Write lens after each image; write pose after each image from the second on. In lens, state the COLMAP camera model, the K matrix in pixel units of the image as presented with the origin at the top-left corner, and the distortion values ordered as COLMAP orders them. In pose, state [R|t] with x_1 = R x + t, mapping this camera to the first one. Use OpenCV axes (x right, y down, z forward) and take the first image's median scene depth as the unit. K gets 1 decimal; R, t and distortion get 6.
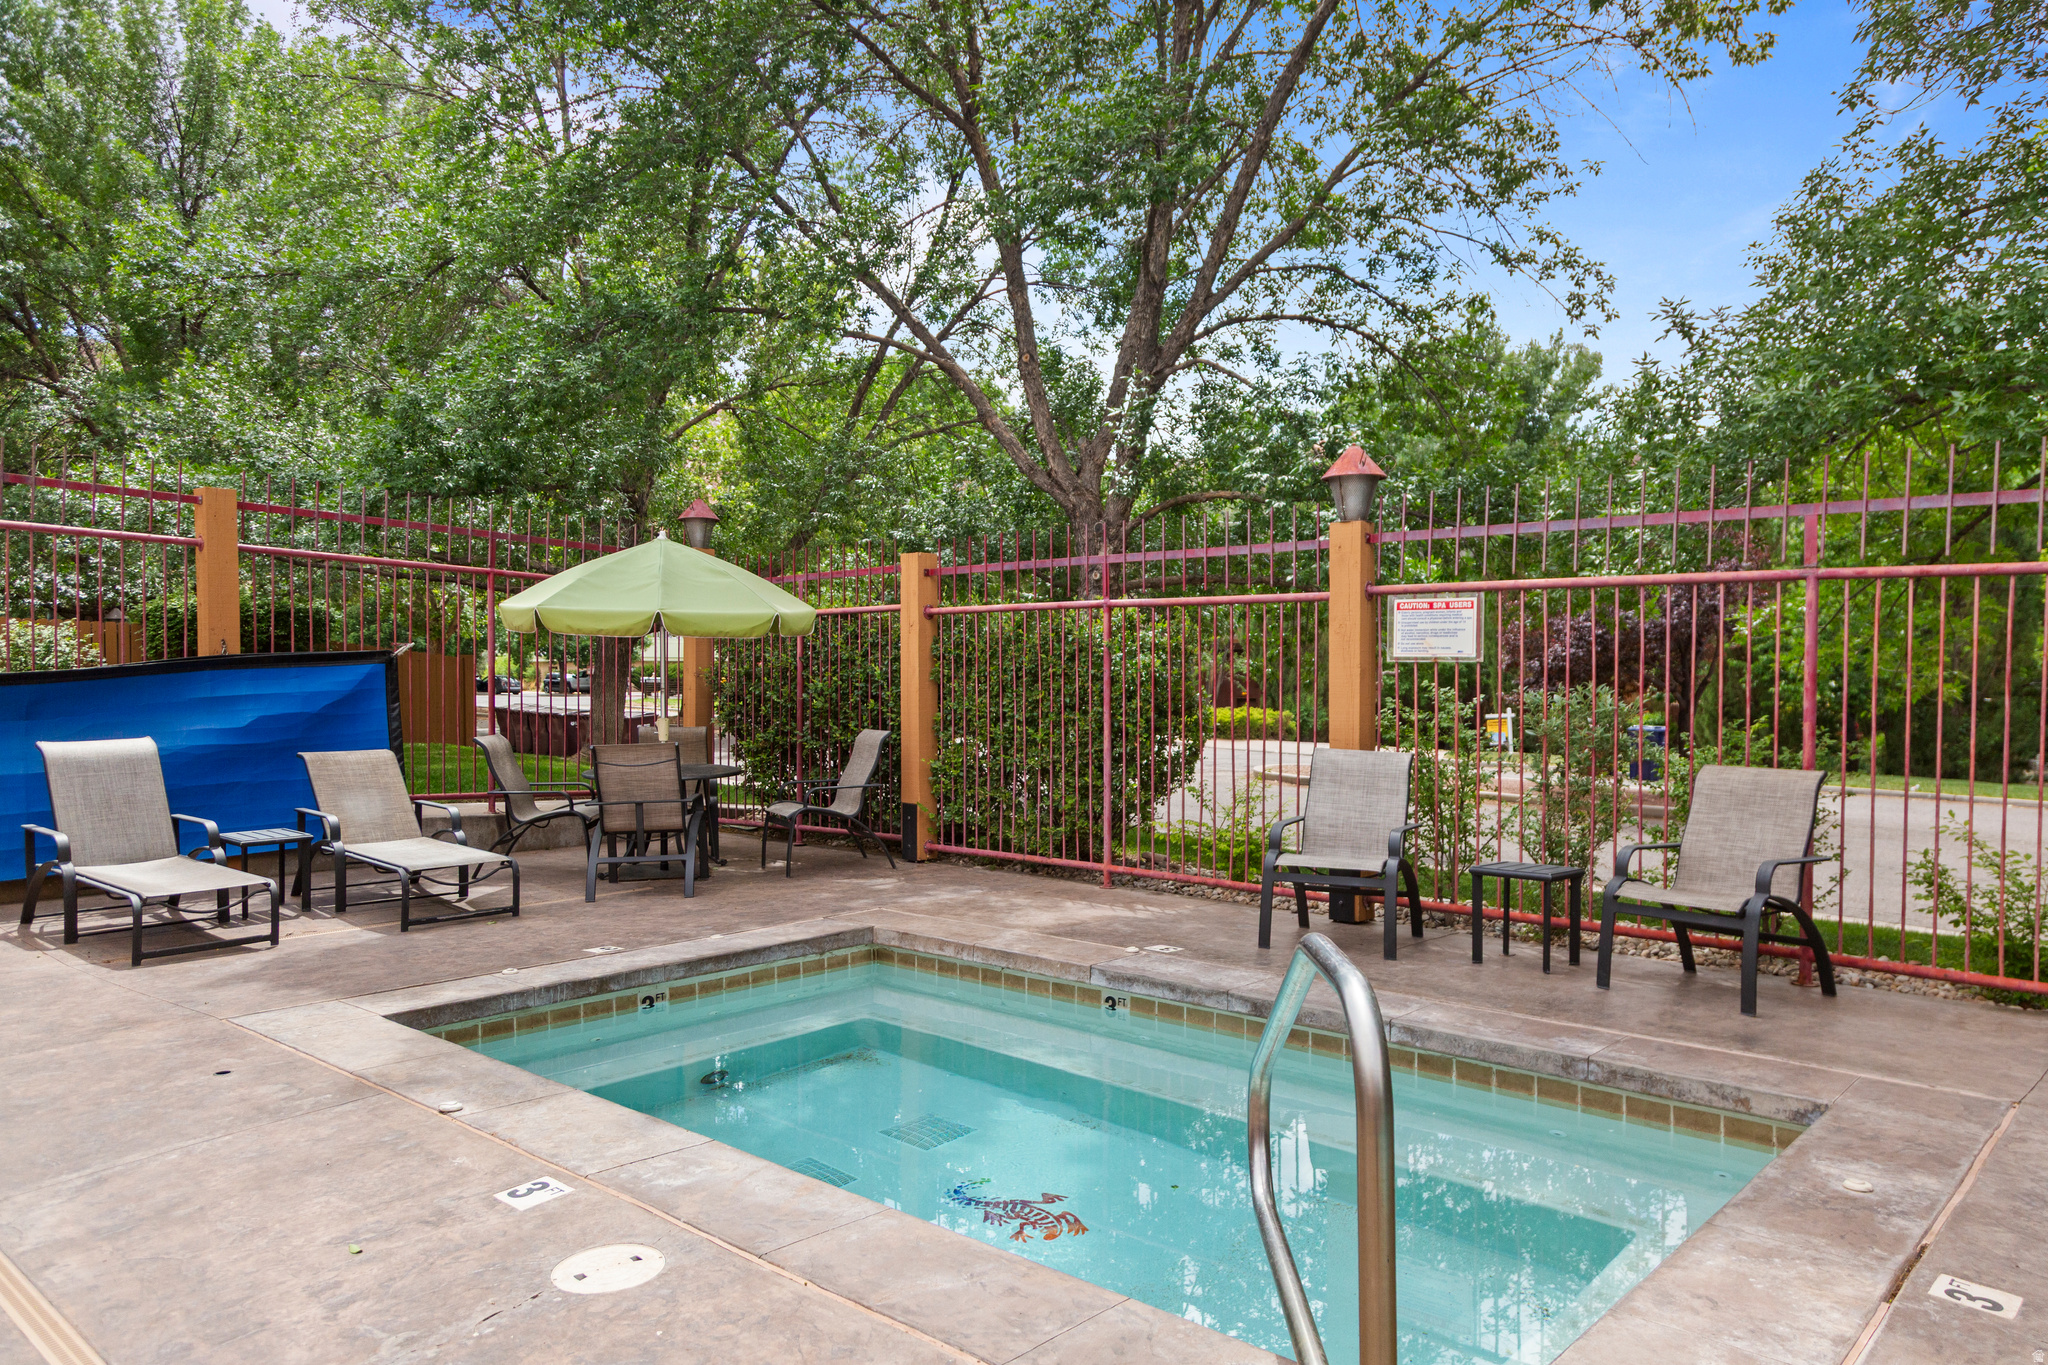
lens RADIAL K [[1394.3, 0, 1021.6], [0, 1394.3, 699.8], [0, 0, 1]] dist [0.028851, -0.012706]
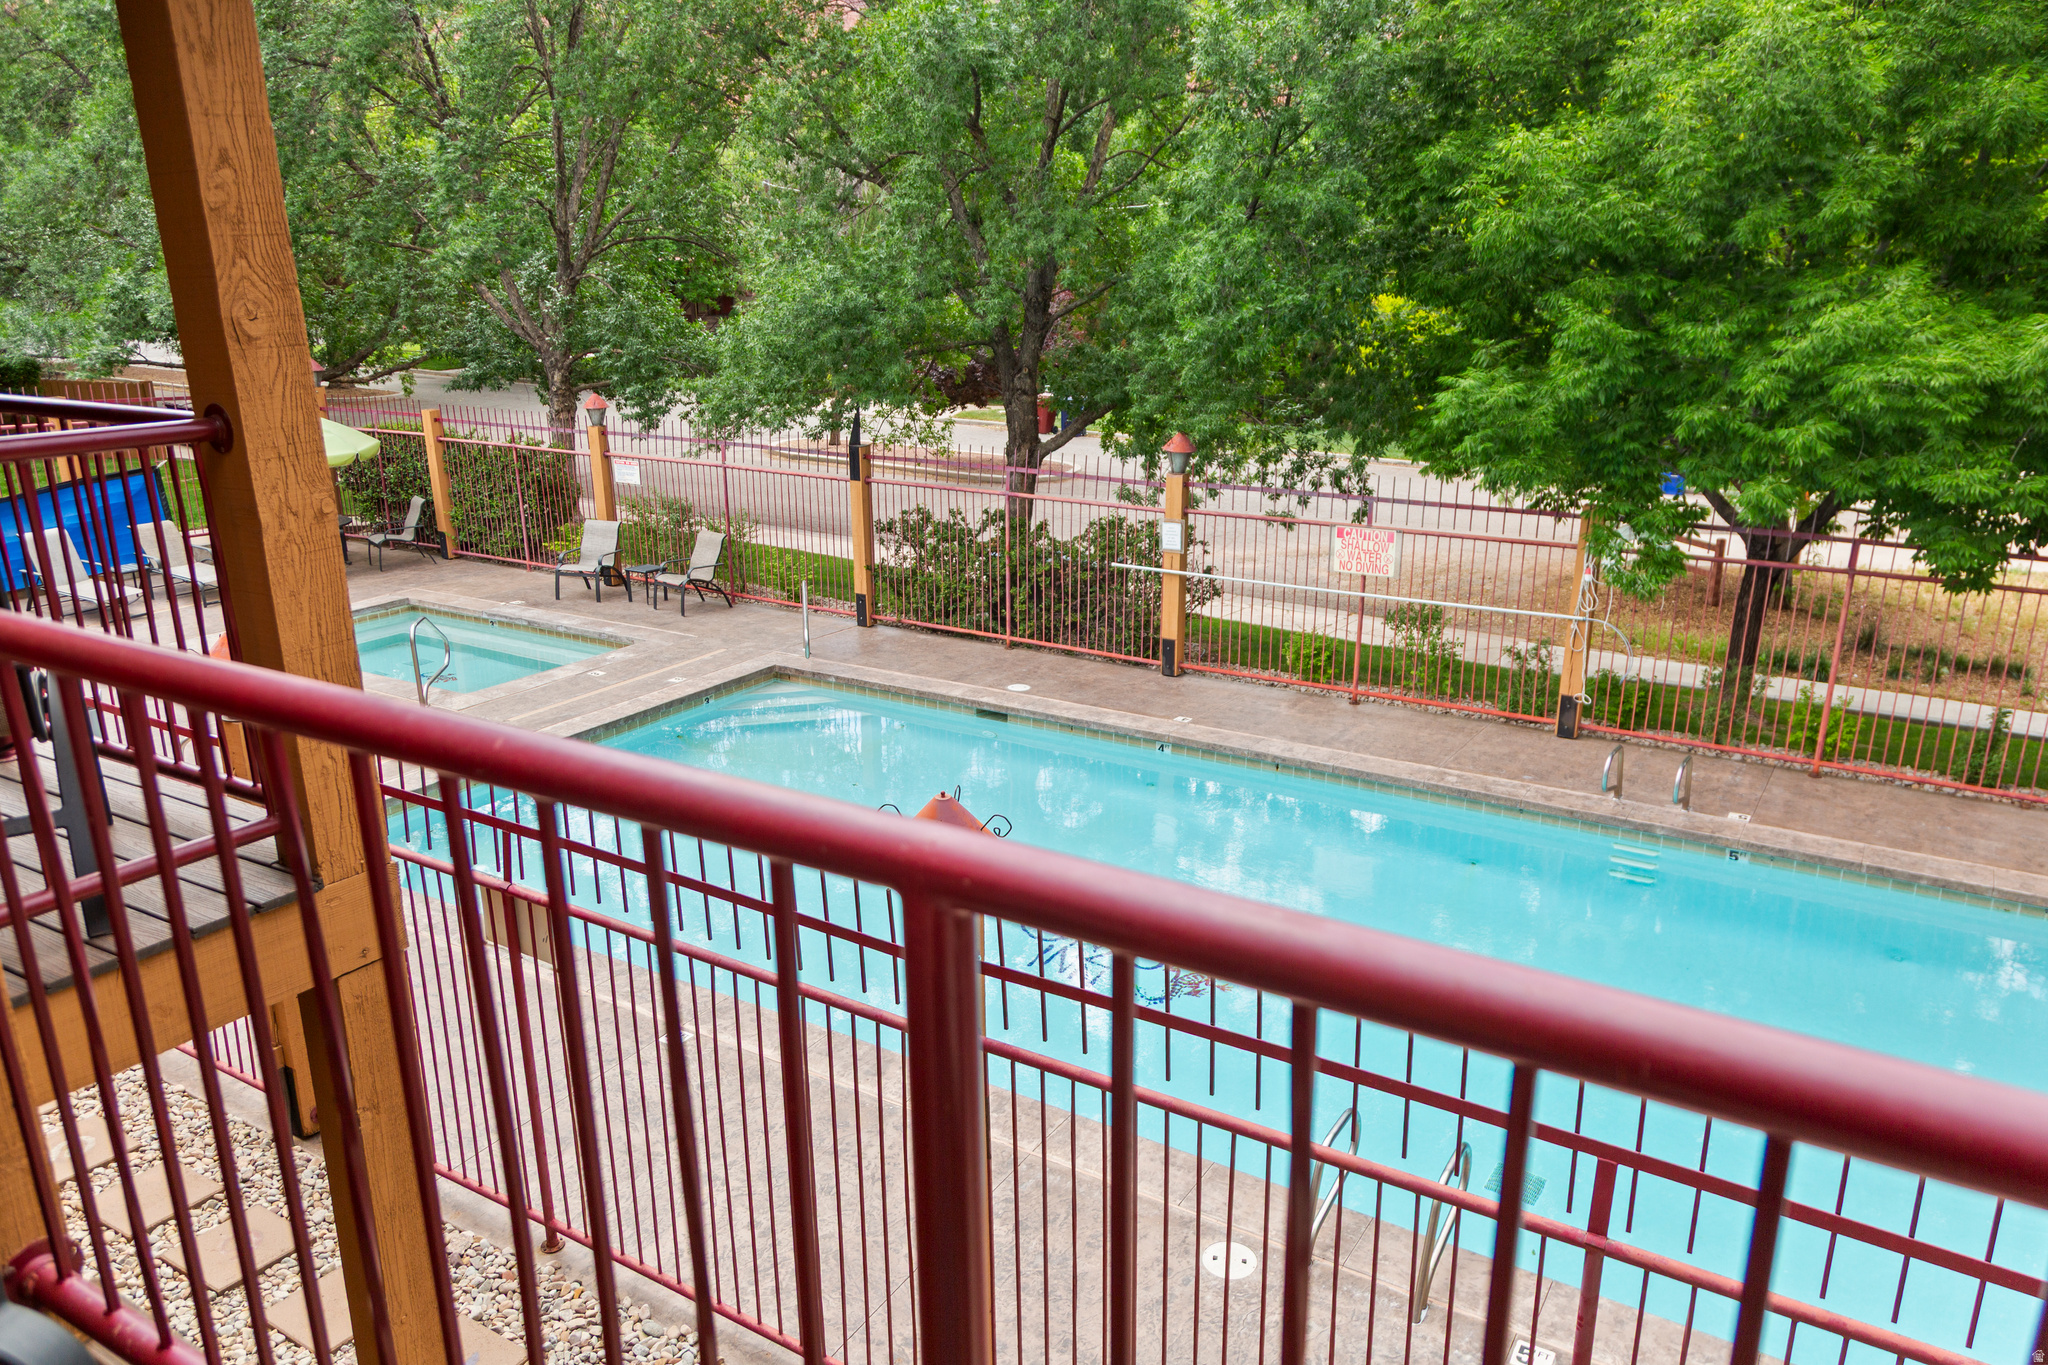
lens RADIAL K [[1394.3, 0, 986.8], [0, 1394.3, 659.1], [0, 0, 1]] dist [0.028851, -0.012706]
pose [[0.981593, -0.063415, 0.180148, 0.341909], [0.013933, 0.964528, 0.263612, -0.291034], [-0.190475, -0.256250, 0.947658, -1.239594]]
